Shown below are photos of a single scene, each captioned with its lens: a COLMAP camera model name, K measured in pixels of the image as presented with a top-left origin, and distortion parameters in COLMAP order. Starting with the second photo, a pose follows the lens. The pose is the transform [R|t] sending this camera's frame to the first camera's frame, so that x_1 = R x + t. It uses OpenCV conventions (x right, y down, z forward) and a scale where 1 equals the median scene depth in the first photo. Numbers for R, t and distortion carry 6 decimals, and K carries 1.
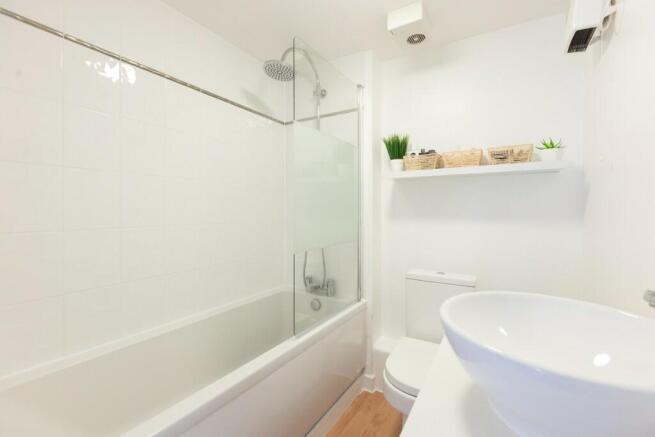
lens RADIAL K [[299.1, 0, 327.5], [0, 299.1, 218.5], [0, 0, 1]] dist [-0.001246, 0.000075]
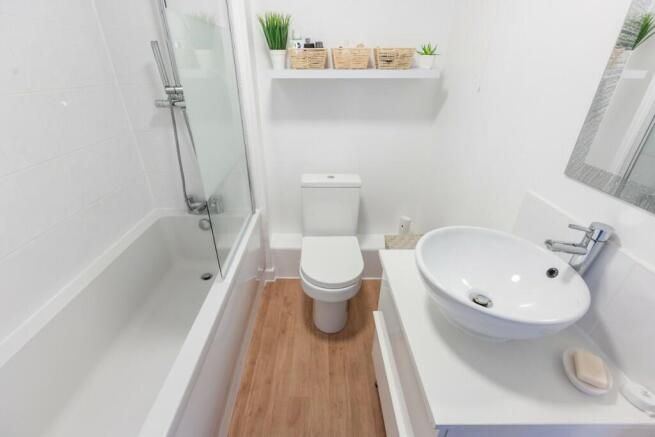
lens RADIAL K [[301.3, 0, 324.1], [0, 301.3, 222.7], [0, 0, 1]] dist [0.046627, 0.000106]
pose [[0.855969, -0.249387, 0.452905, -0.173924], [0.017931, 0.889771, 0.456055, -0.163993], [-0.516716, -0.382249, 0.766088, 0.096074]]
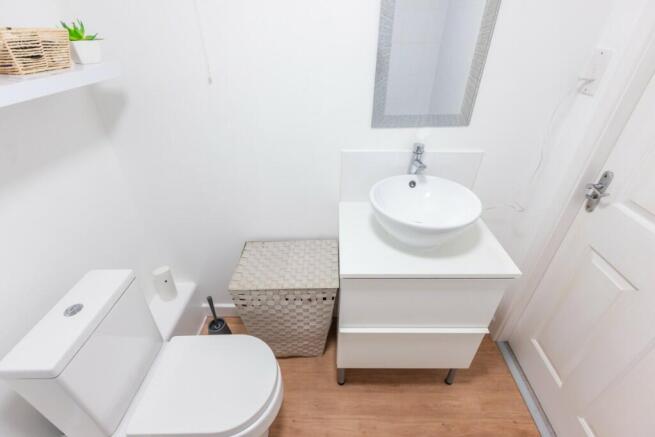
lens RADIAL K [[299.1, 0, 327.5], [0, 299.1, 218.5], [0, 0, 1]] dist [-0.001246, 0.000075]
pose [[-0.501662, -0.480768, 0.719165, -0.130629], [0.023496, 0.823463, 0.566883, -0.214023], [-0.864745, 0.301281, -0.401804, 0.726969]]
